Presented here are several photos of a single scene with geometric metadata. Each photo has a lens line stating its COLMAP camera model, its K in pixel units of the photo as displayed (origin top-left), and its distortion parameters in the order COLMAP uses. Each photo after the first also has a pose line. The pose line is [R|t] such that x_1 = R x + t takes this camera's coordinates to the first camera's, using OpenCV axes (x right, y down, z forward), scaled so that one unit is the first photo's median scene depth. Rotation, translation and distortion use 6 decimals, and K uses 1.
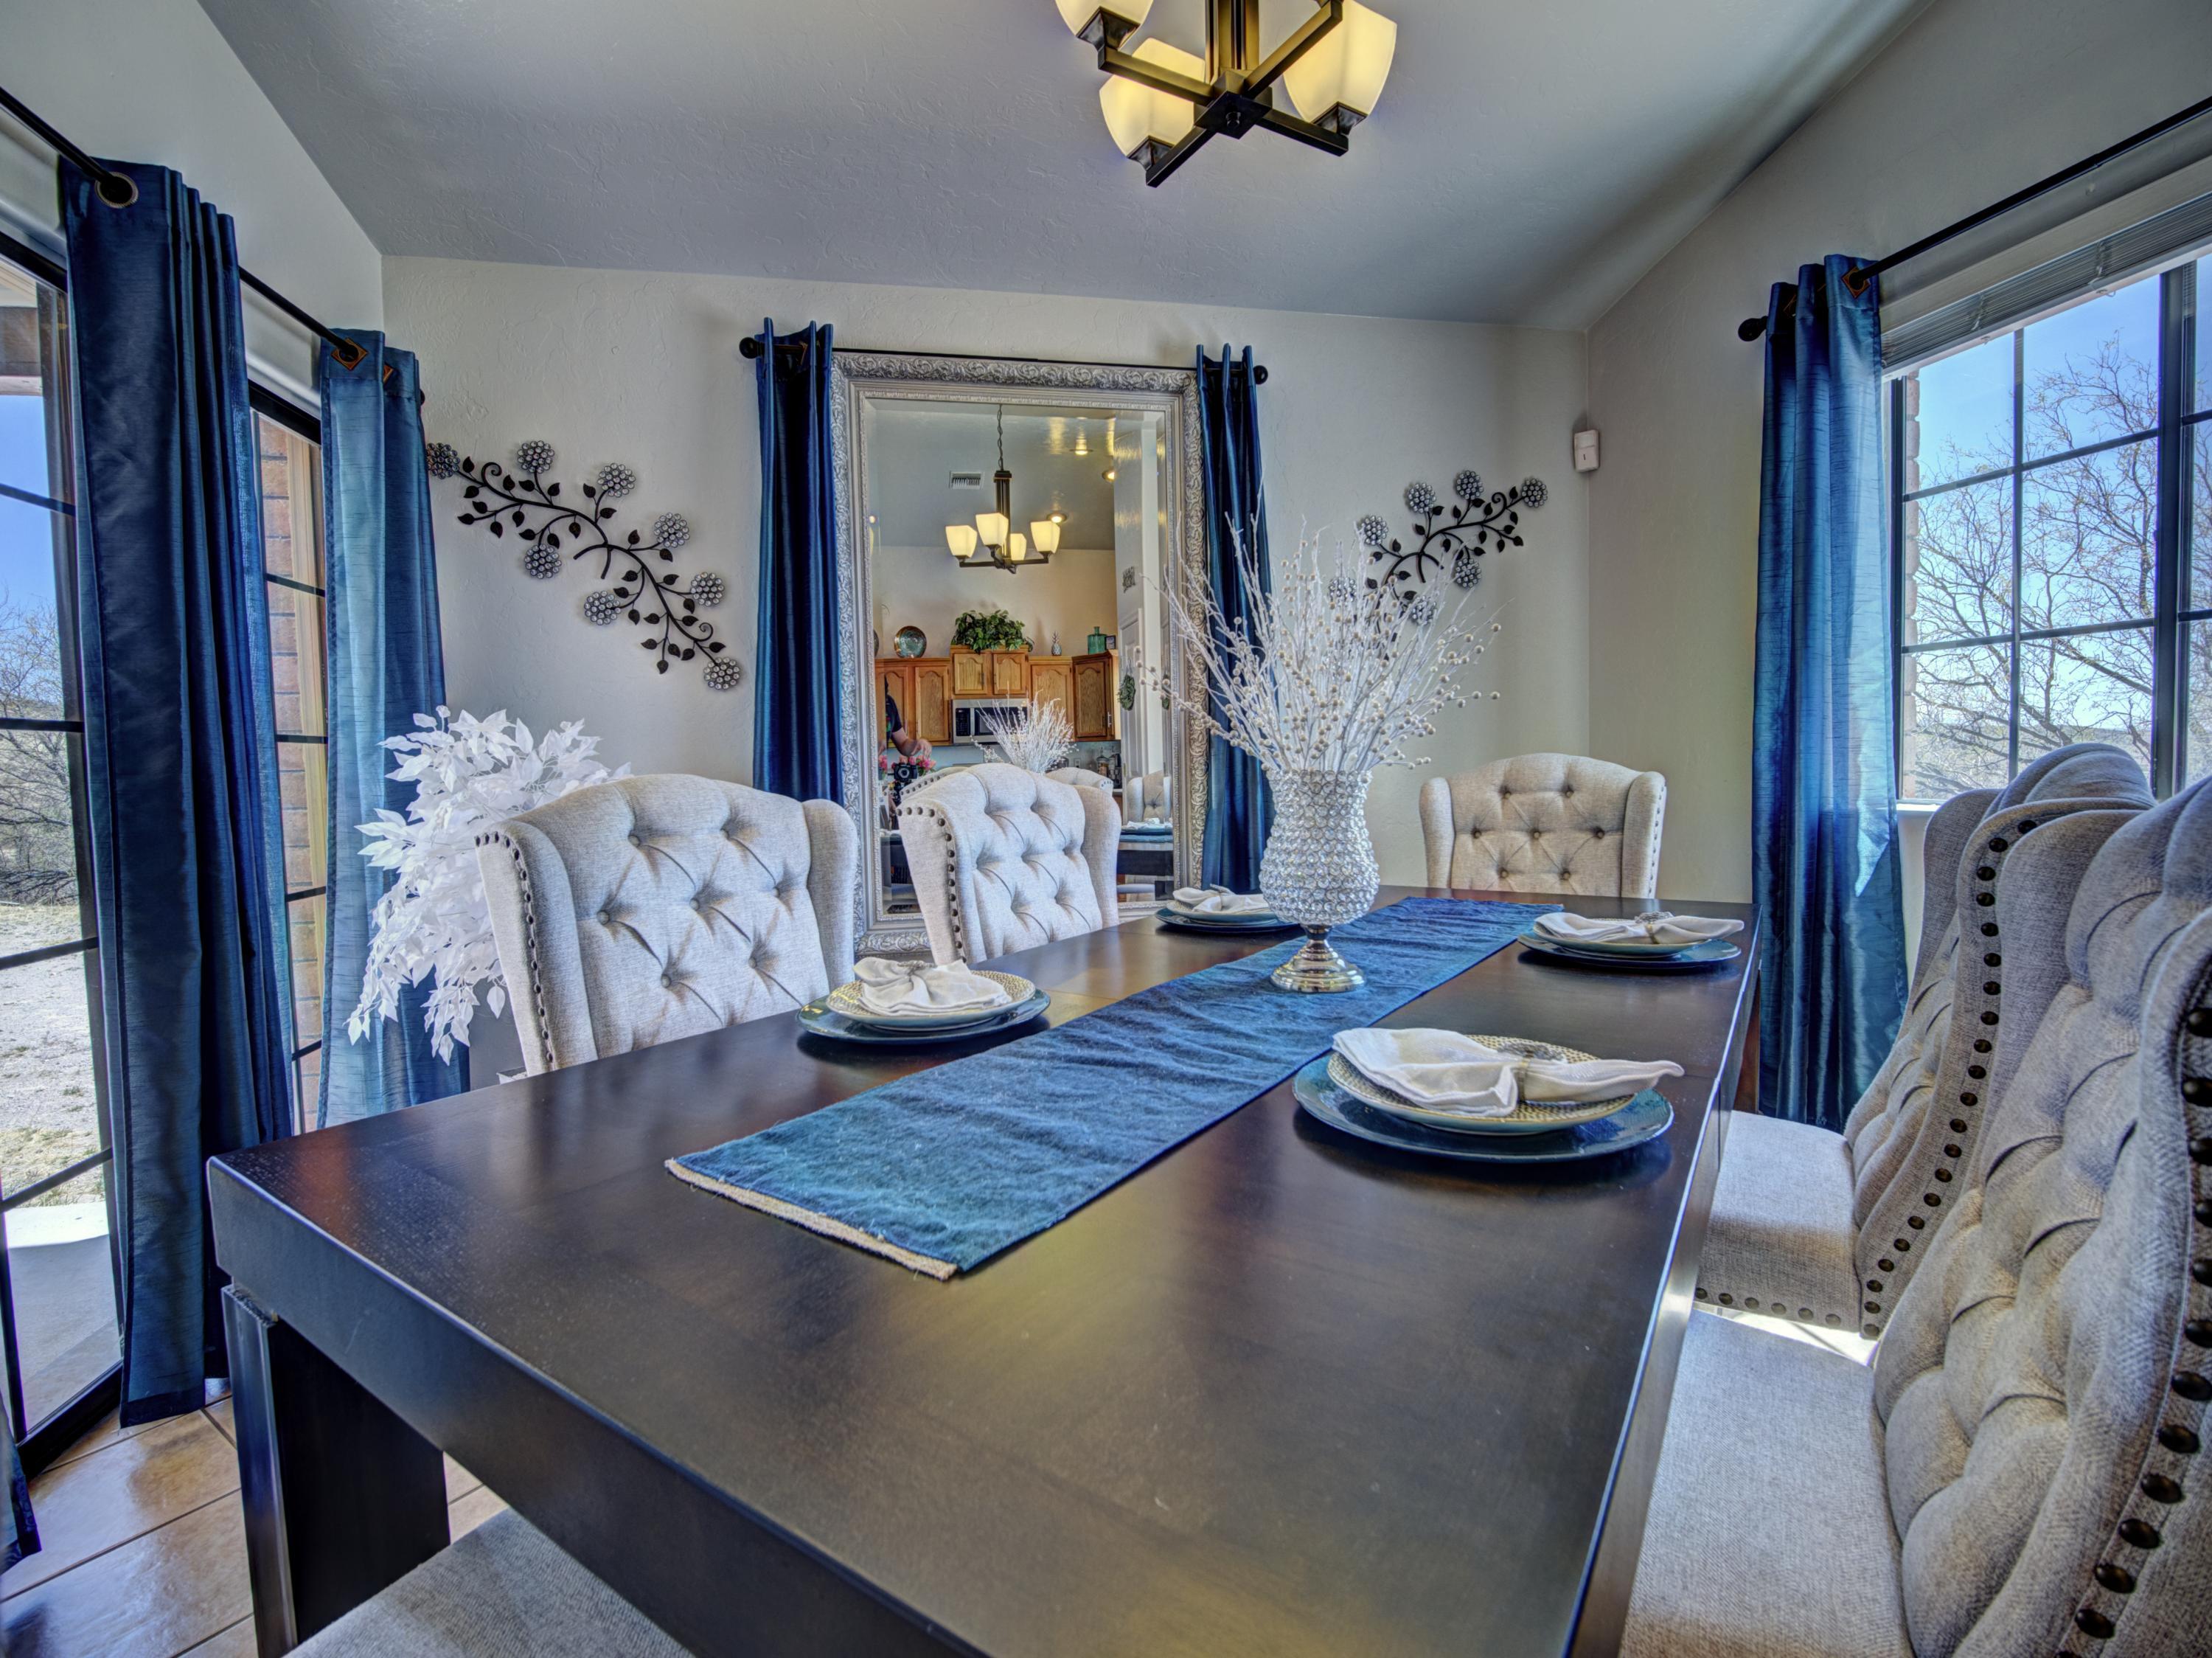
lens RADIAL K [[1046.0, 0, 1106.0], [0, 1046.0, 829.0], [0, 0, 1]] dist [-0.015876, -0.001337]
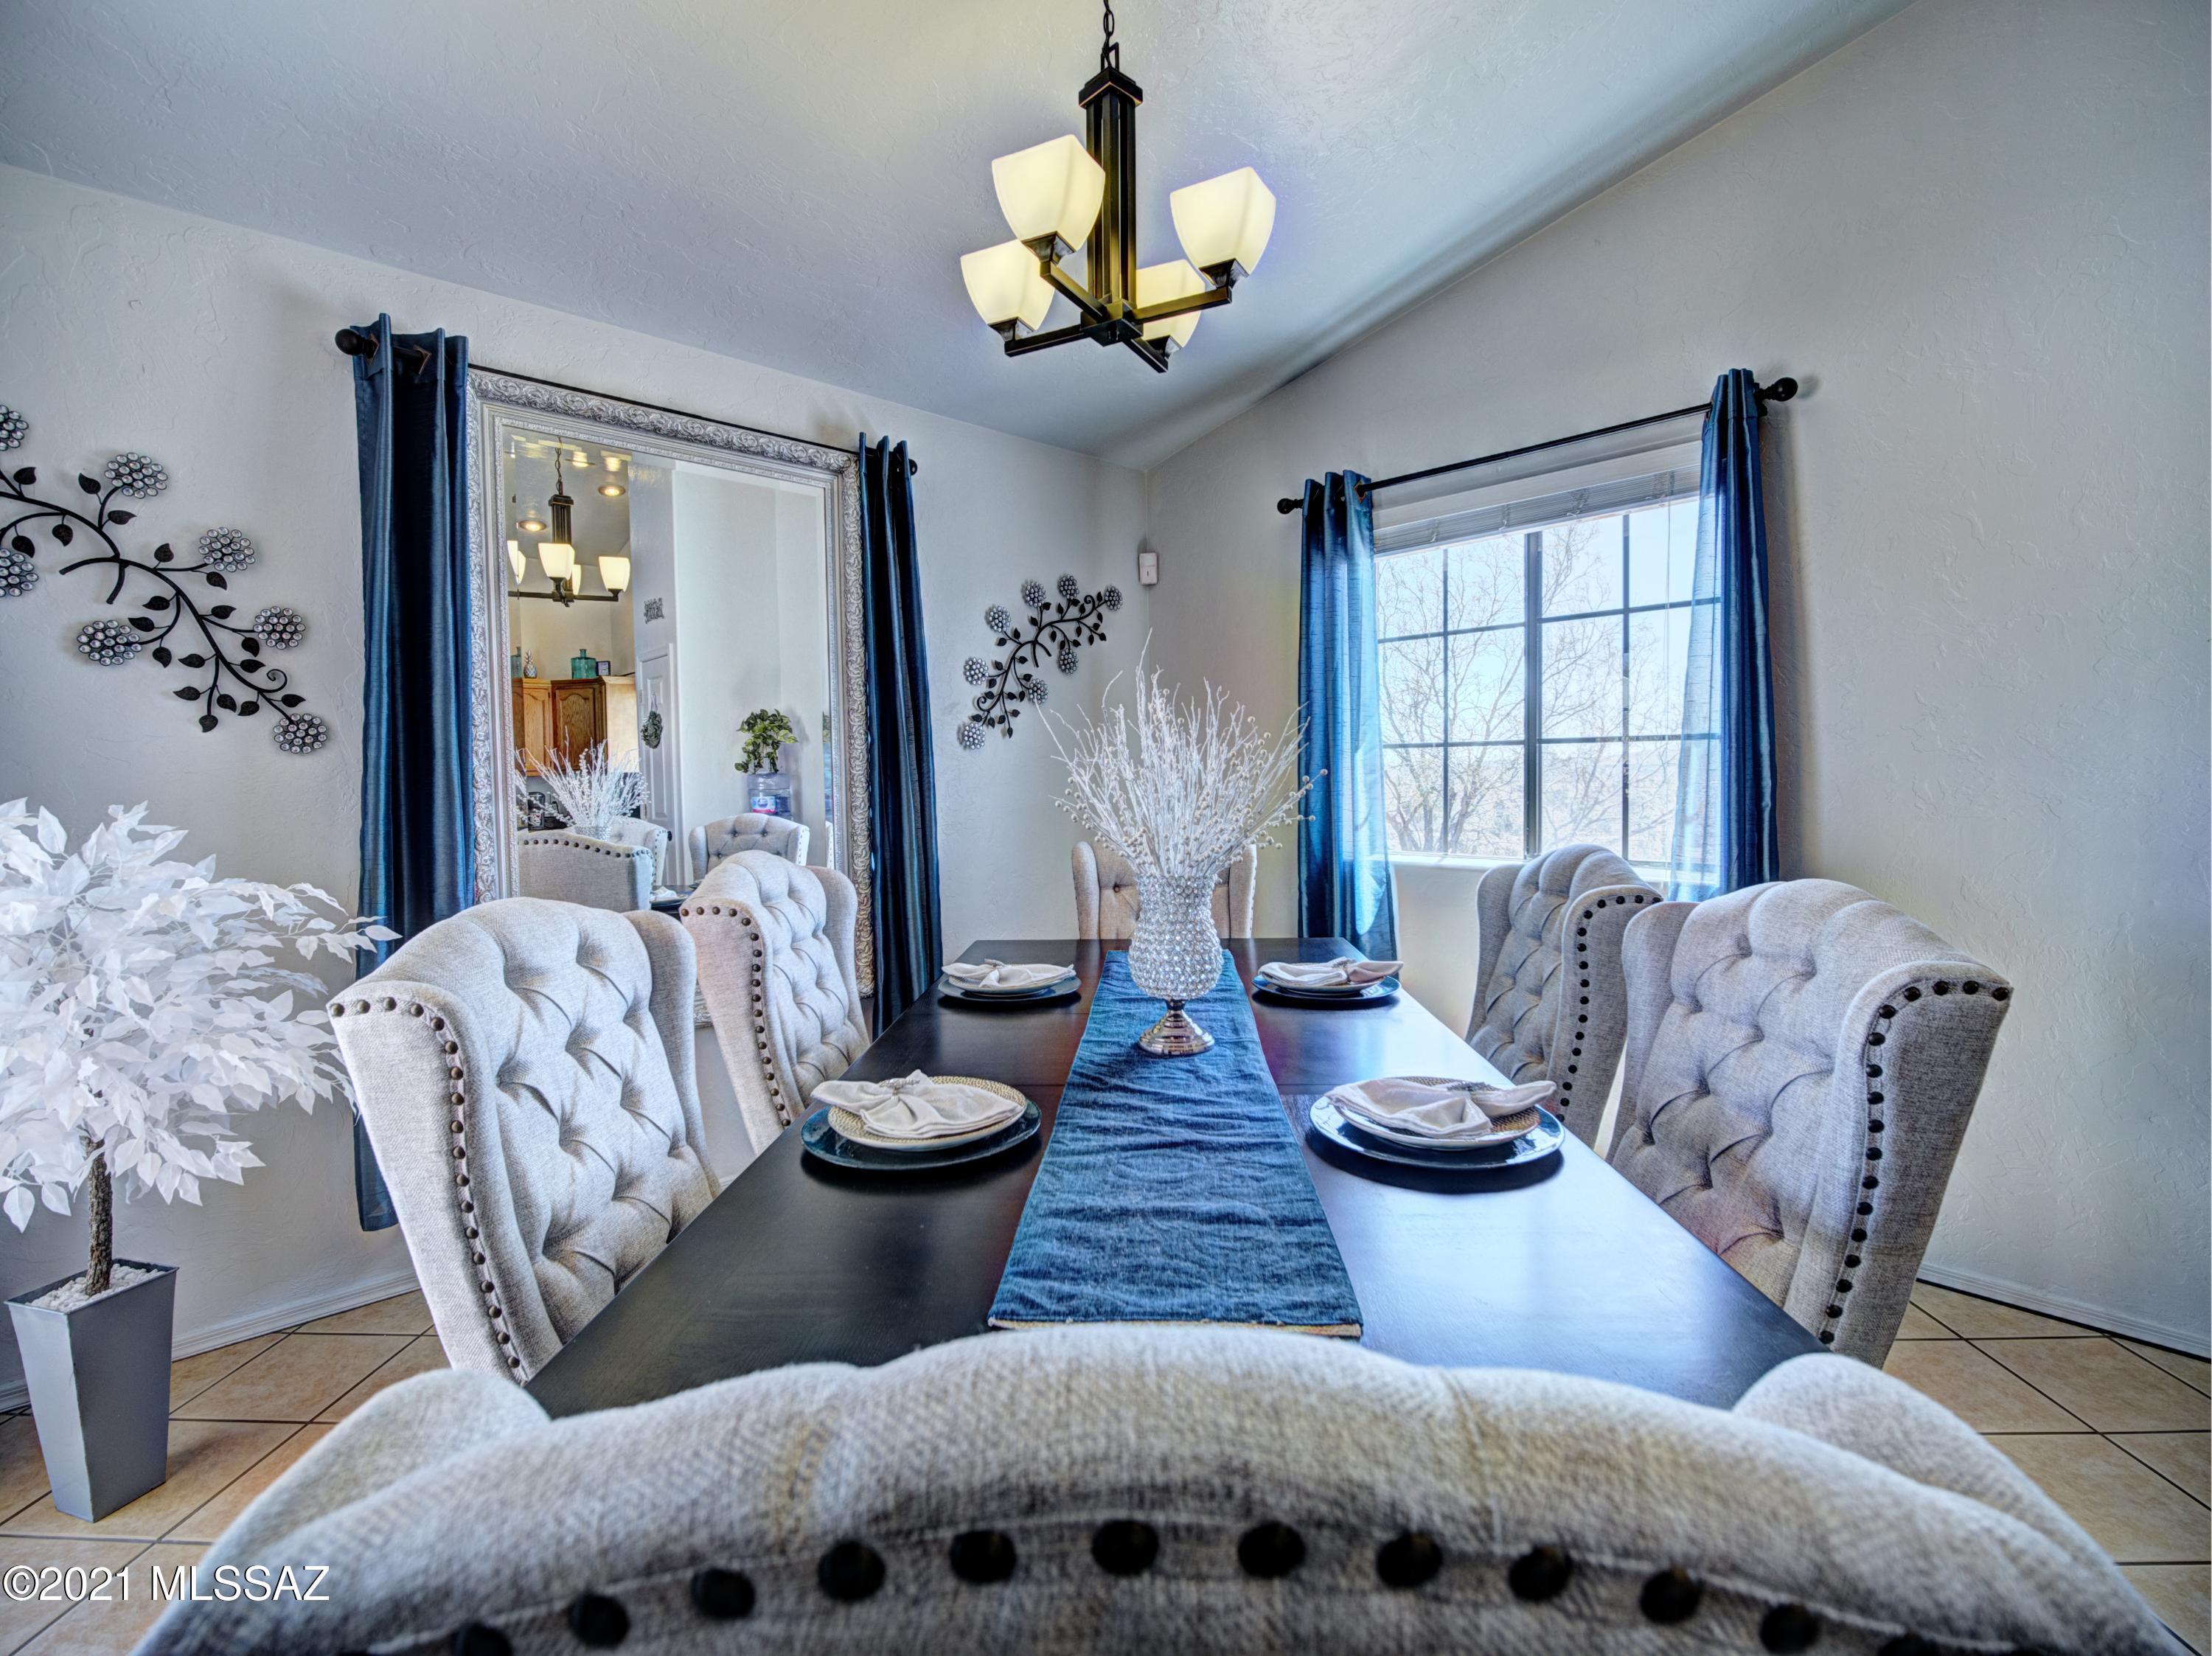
lens RADIAL K [[1028.3, 0, 1108.0], [0, 1028.3, 821.6], [0, 0, 1]] dist [-0.018460, -0.000458]
pose [[0.838072, -0.017082, 0.545291, -0.282645], [0.028016, 0.999538, -0.011748, -0.056629], [-0.544839, 0.025122, 0.838164, 0.012845]]
